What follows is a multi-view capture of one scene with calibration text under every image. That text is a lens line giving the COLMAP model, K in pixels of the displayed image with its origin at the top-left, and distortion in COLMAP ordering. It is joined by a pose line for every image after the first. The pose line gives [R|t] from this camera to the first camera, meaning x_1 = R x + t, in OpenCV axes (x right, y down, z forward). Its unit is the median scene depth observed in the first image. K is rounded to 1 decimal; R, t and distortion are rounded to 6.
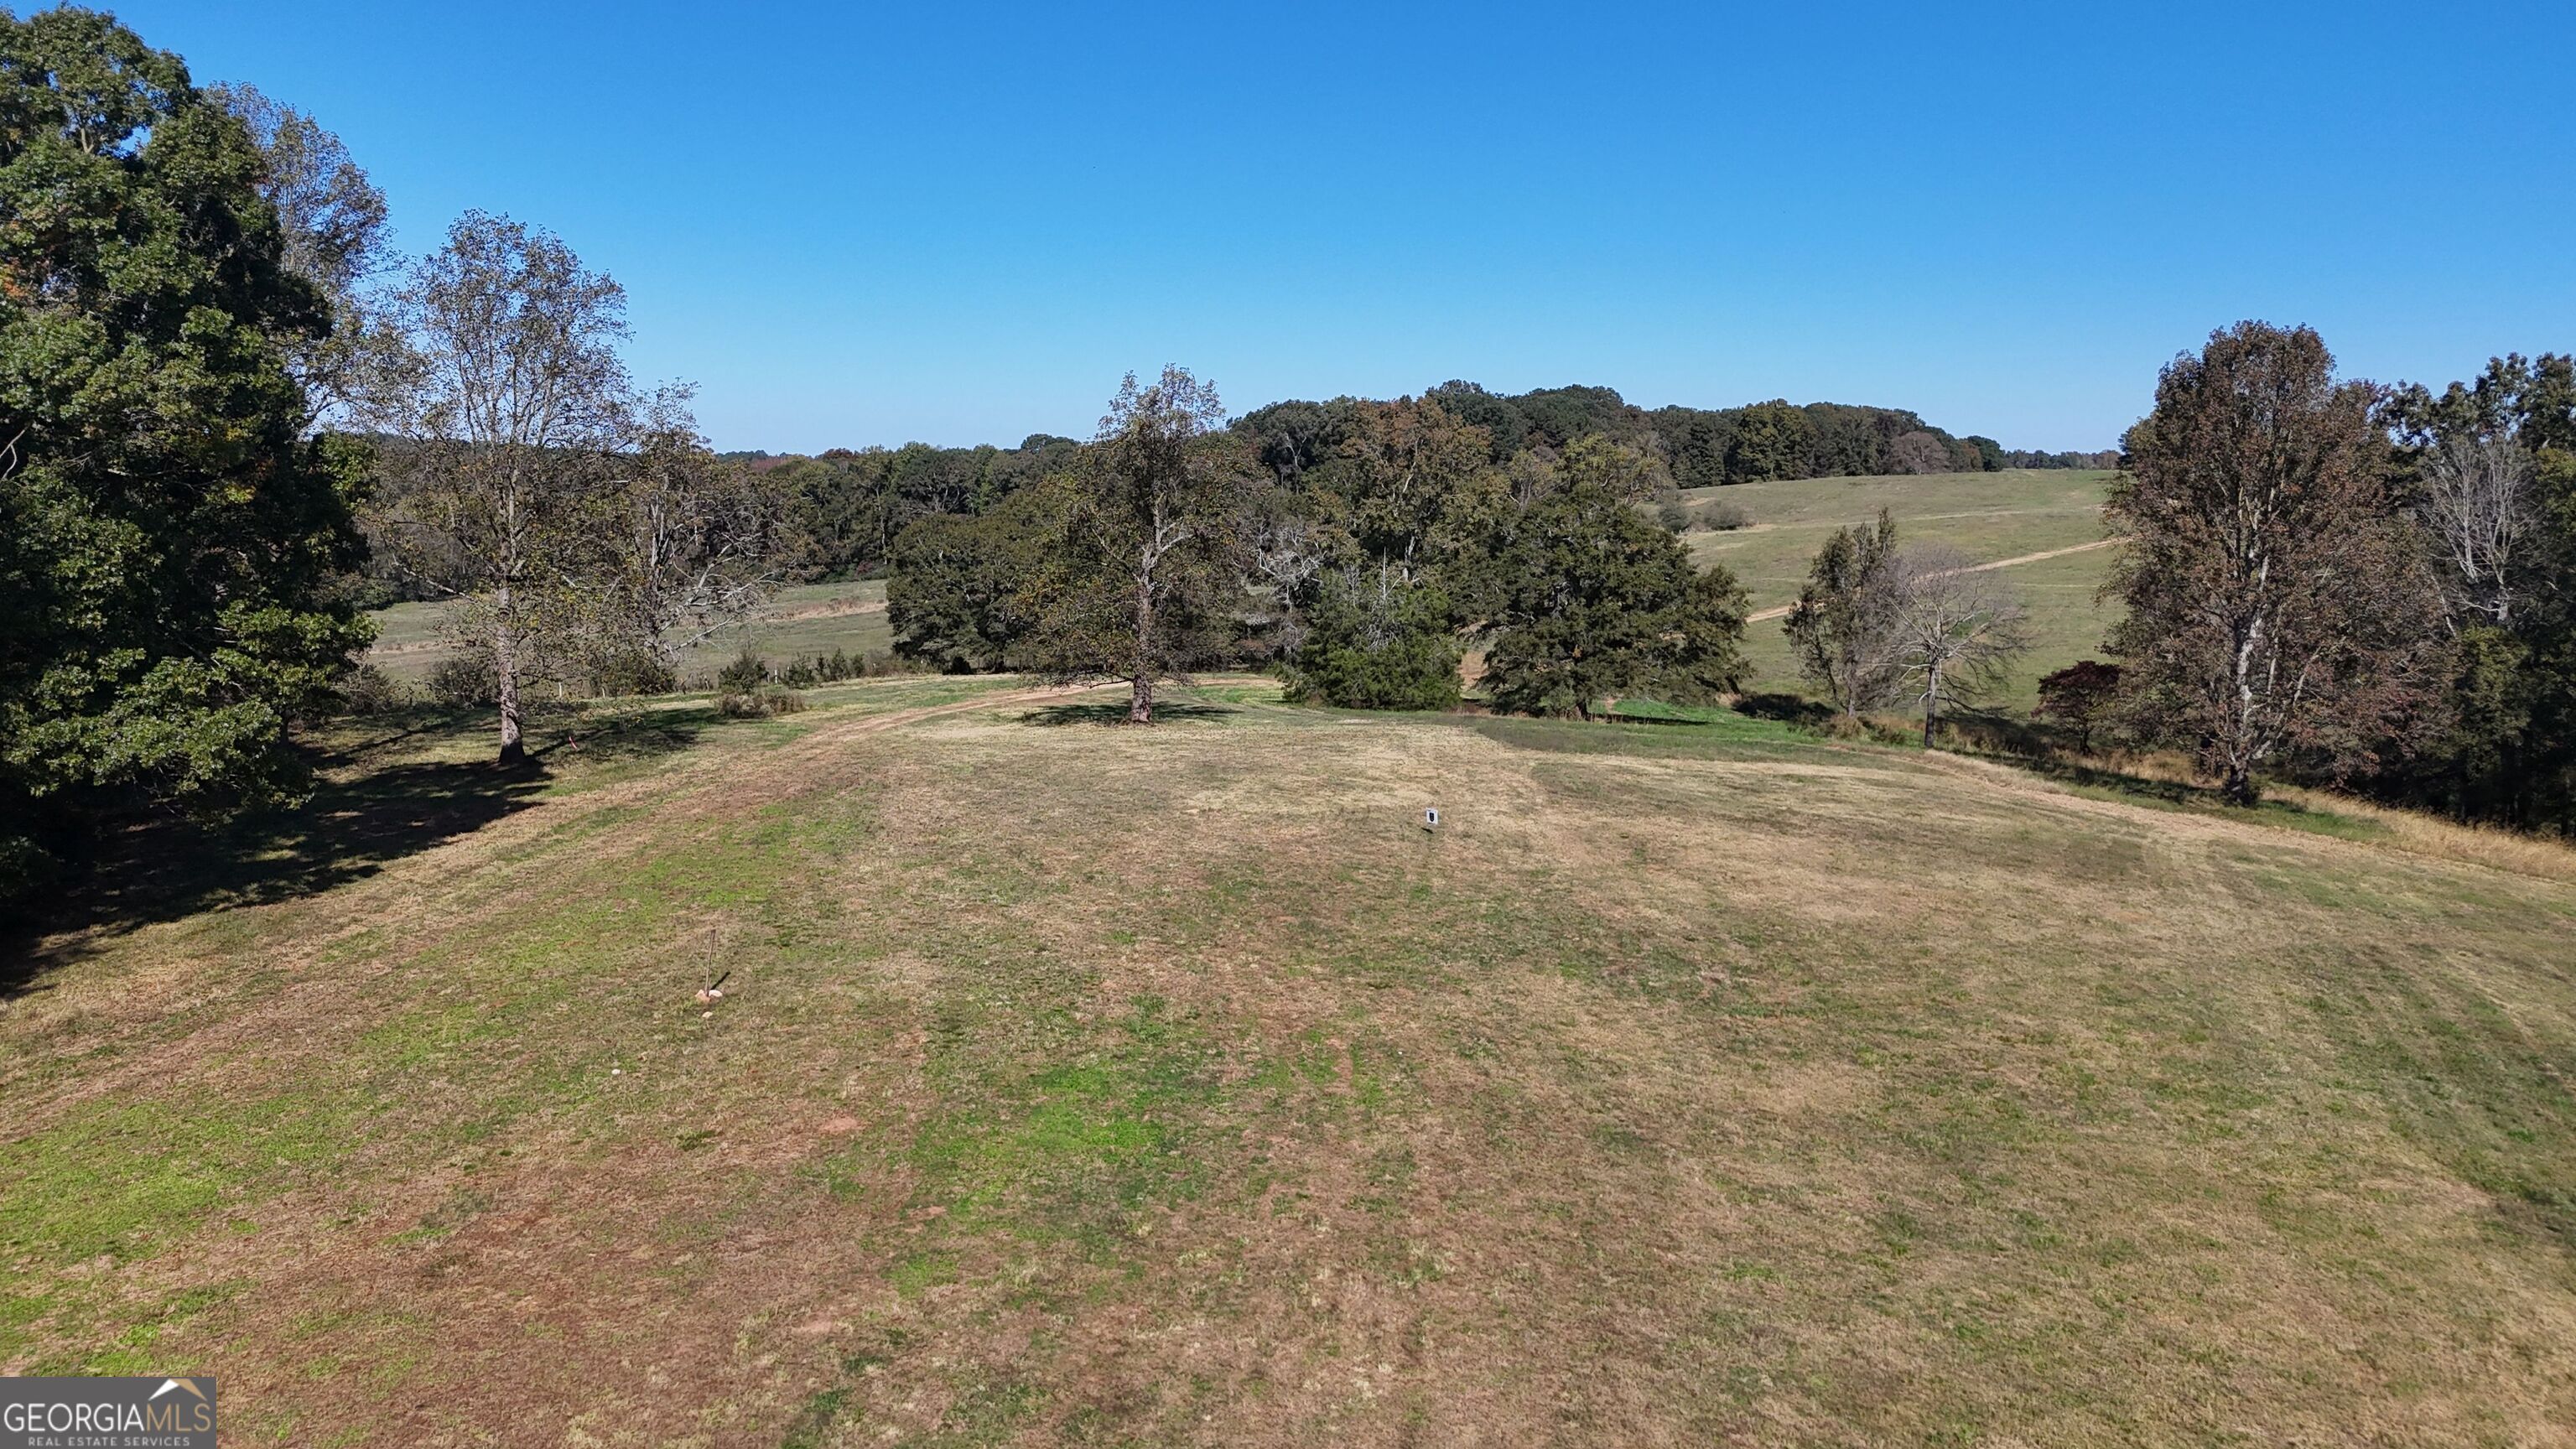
lens RADIAL K [[1886.0, 0, 1283.4], [0, 1886.0, 735.7], [0, 0, 1]] dist [0.089934, -0.095561]
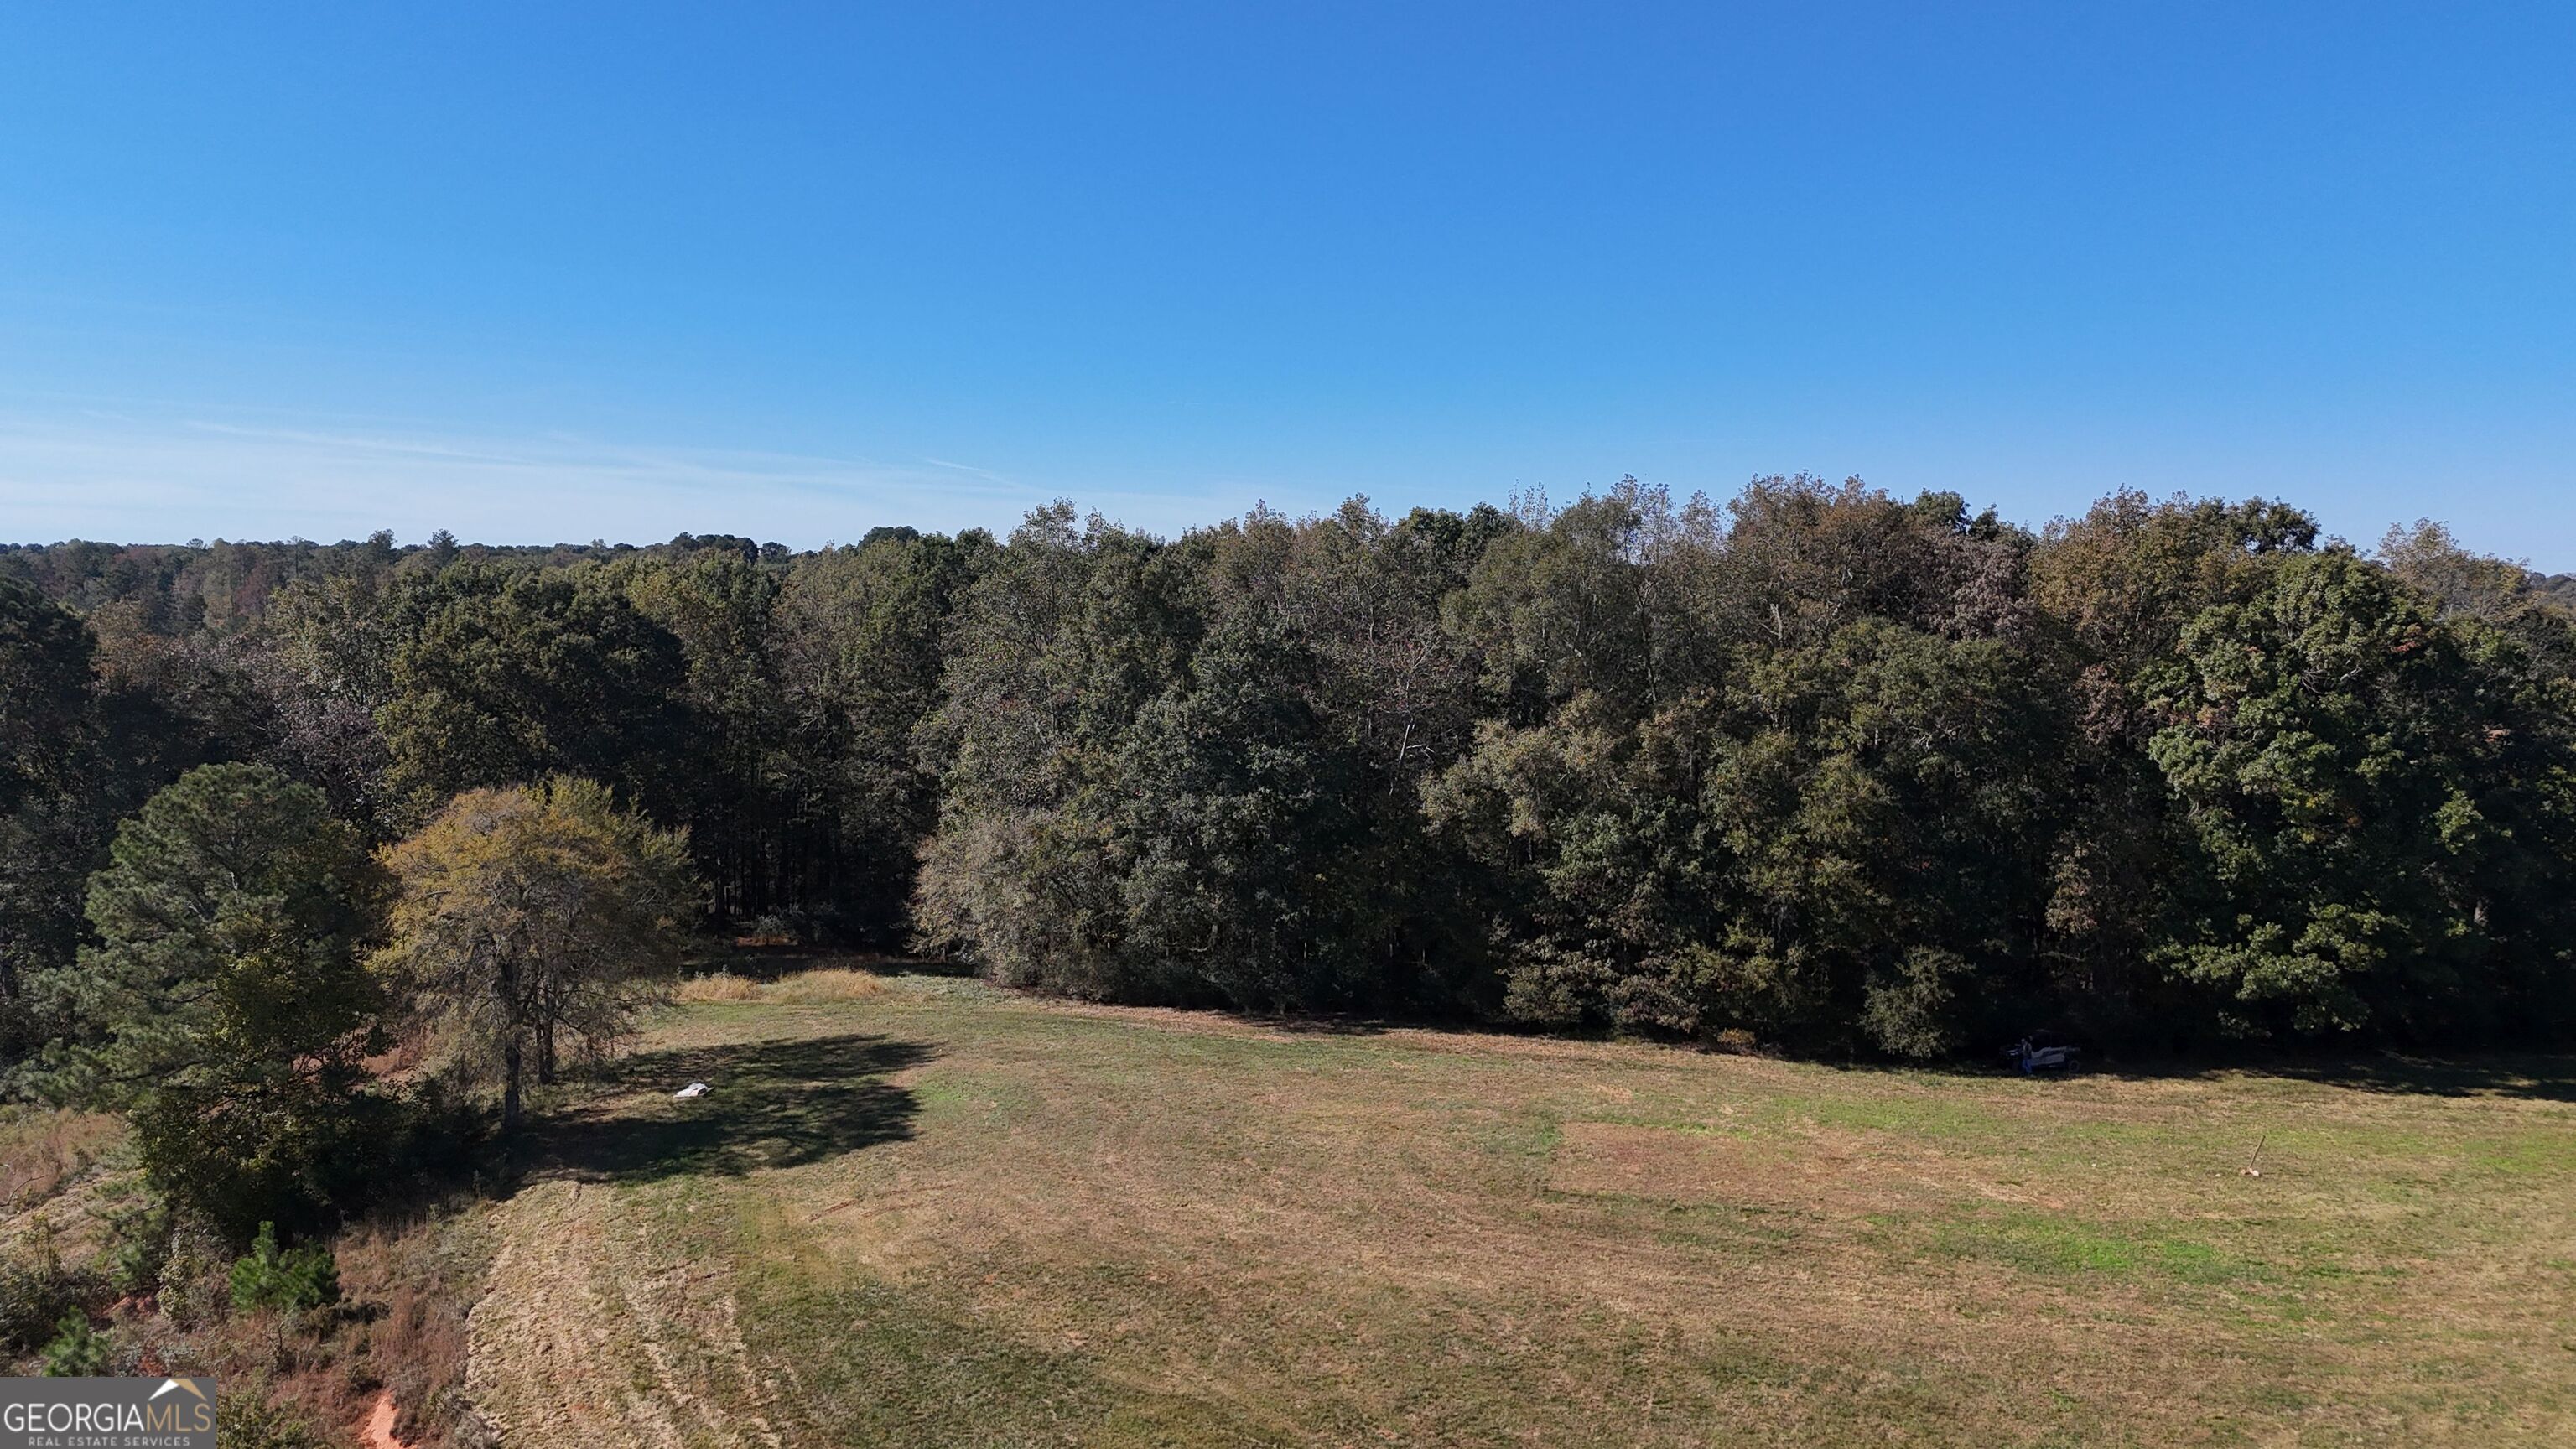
lens RADIAL K [[1886.0, 0, 1290.1], [0, 1886.0, 717.2], [0, 0, 1]] dist [0.089934, -0.095561]
pose [[-0.066186, 0.052216, -0.996440, 0.584103], [-0.146352, 0.987322, 0.061459, -0.097913], [0.987016, 0.149899, -0.057705, 0.092487]]
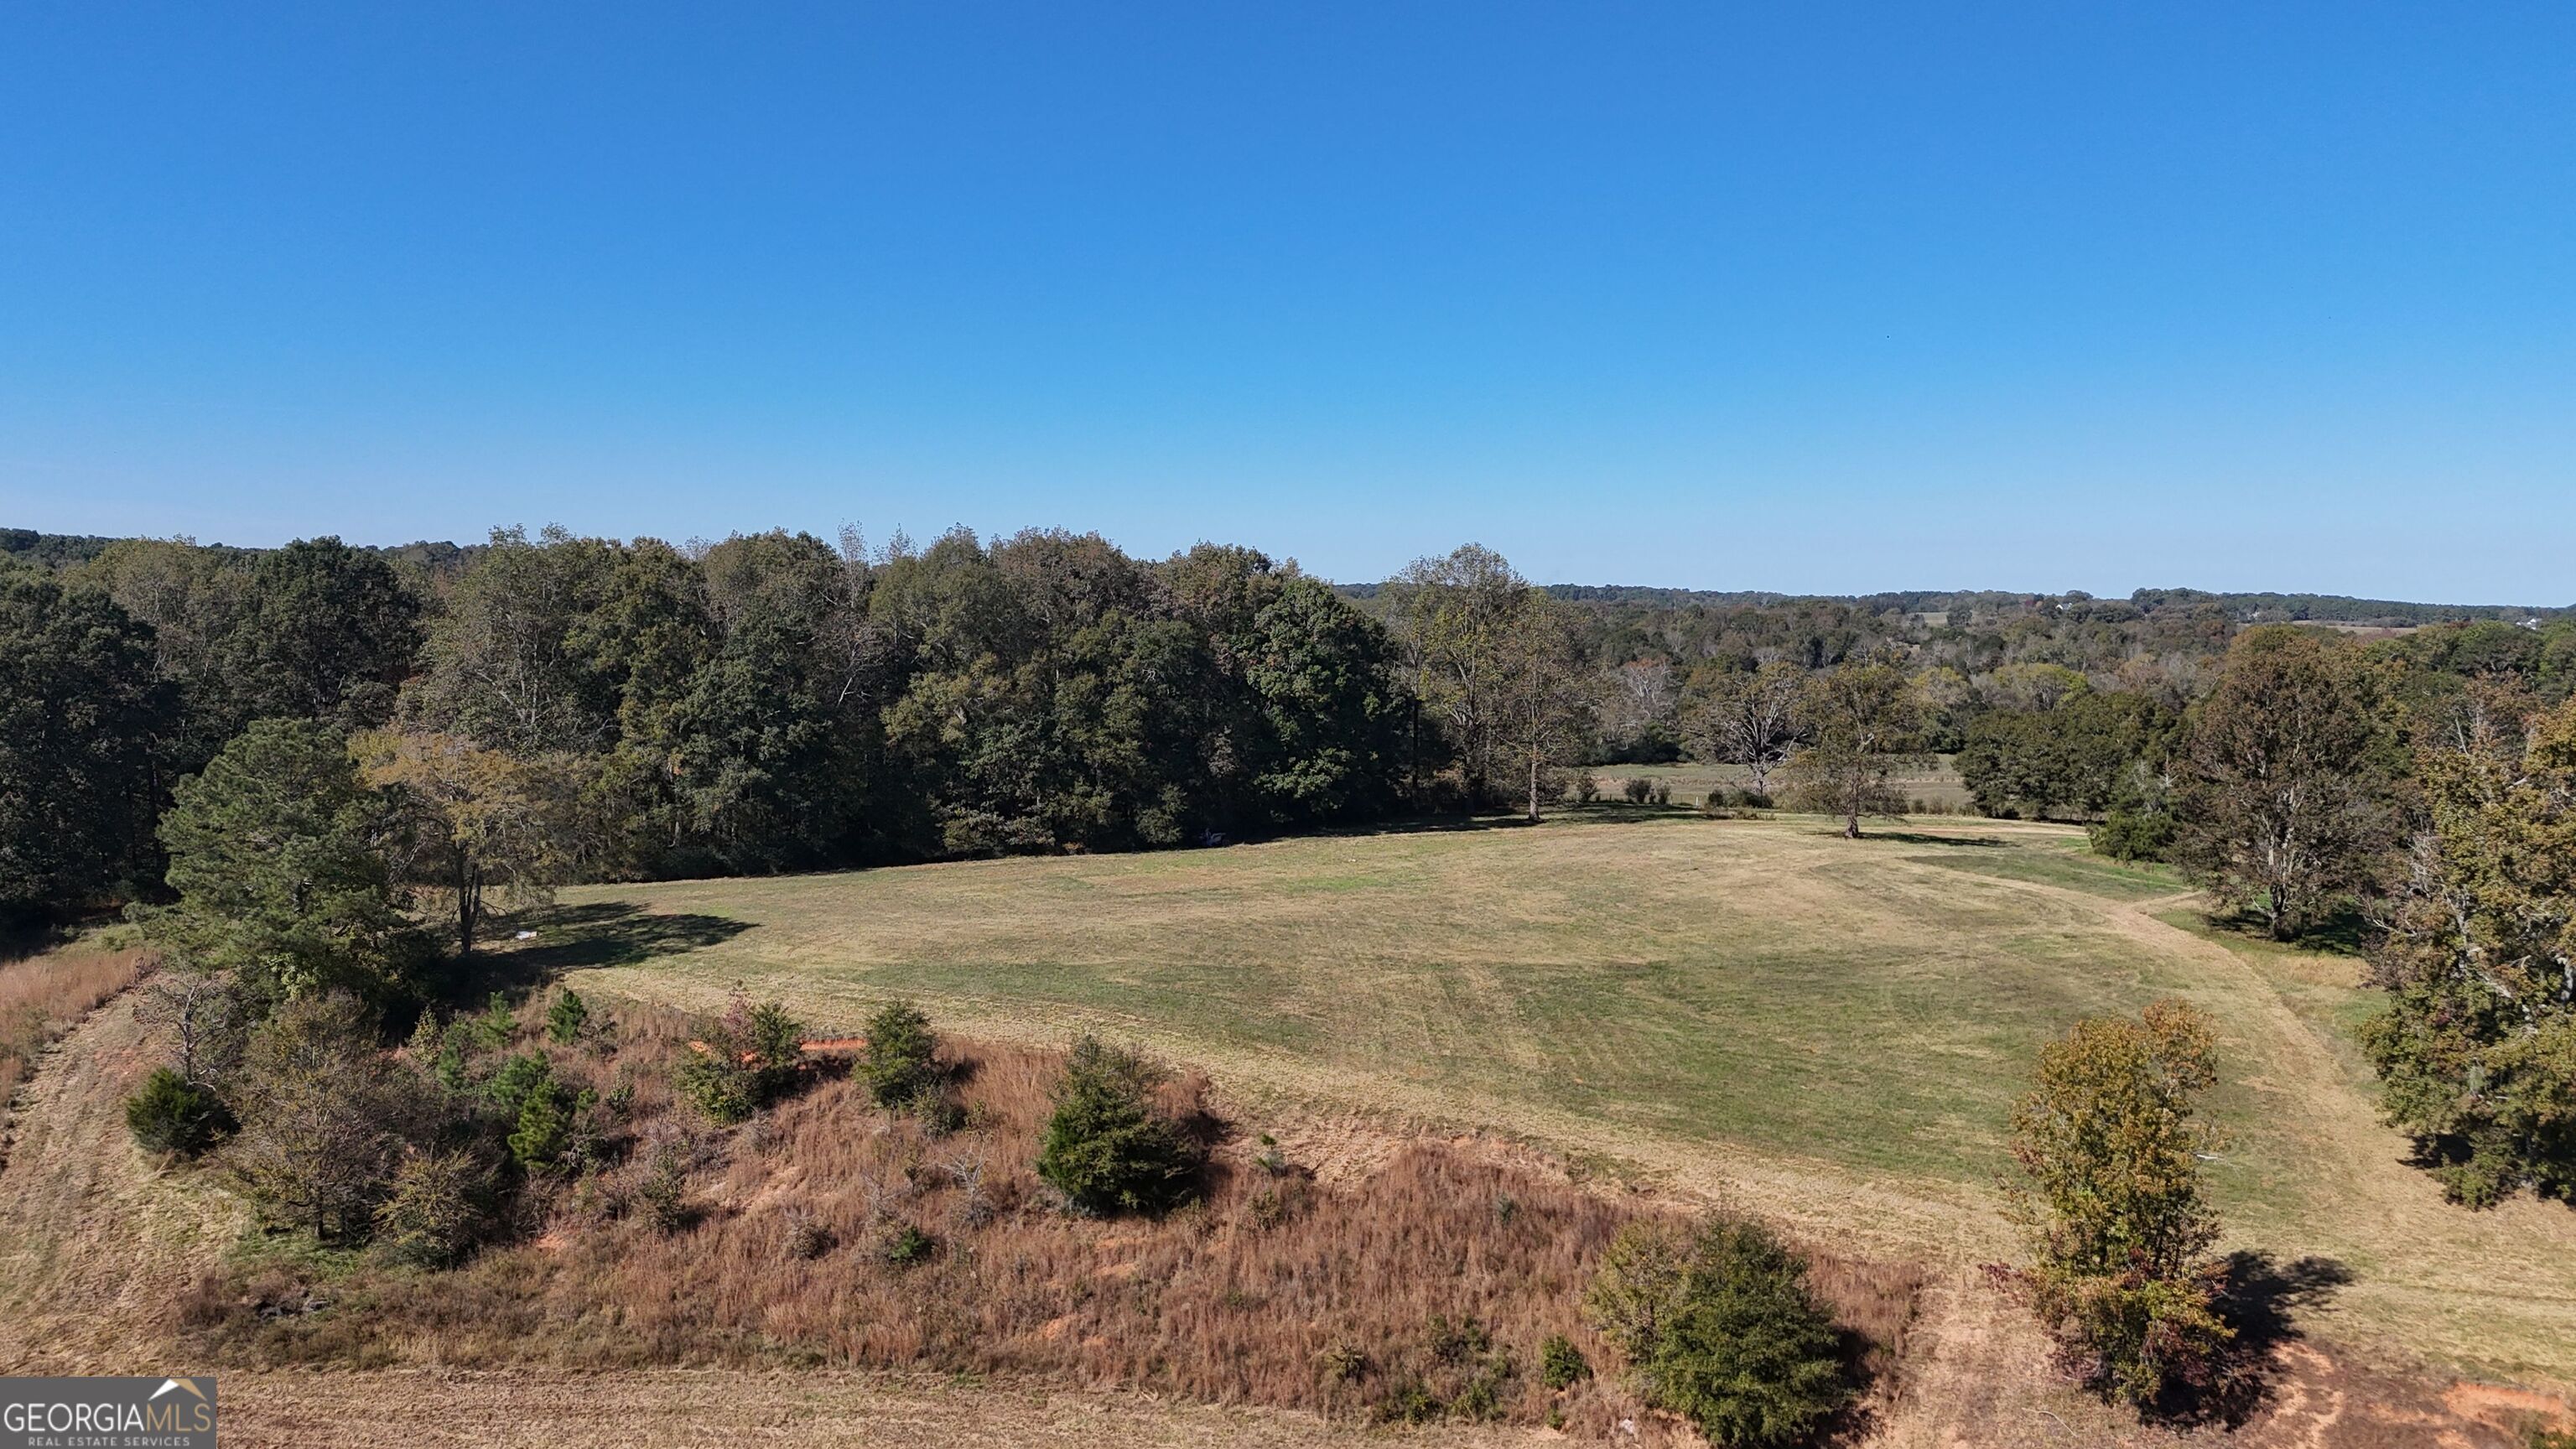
lens RADIAL K [[1886.0, 0, 1287.9], [0, 1886.0, 722.9], [0, 0, 1]] dist [0.089934, -0.095561]
pose [[0.616117, 0.048904, -0.786135, 1.033777], [-0.112843, 0.993255, -0.026649, -0.006726], [0.779530, 0.105129, 0.617480, -0.571452]]
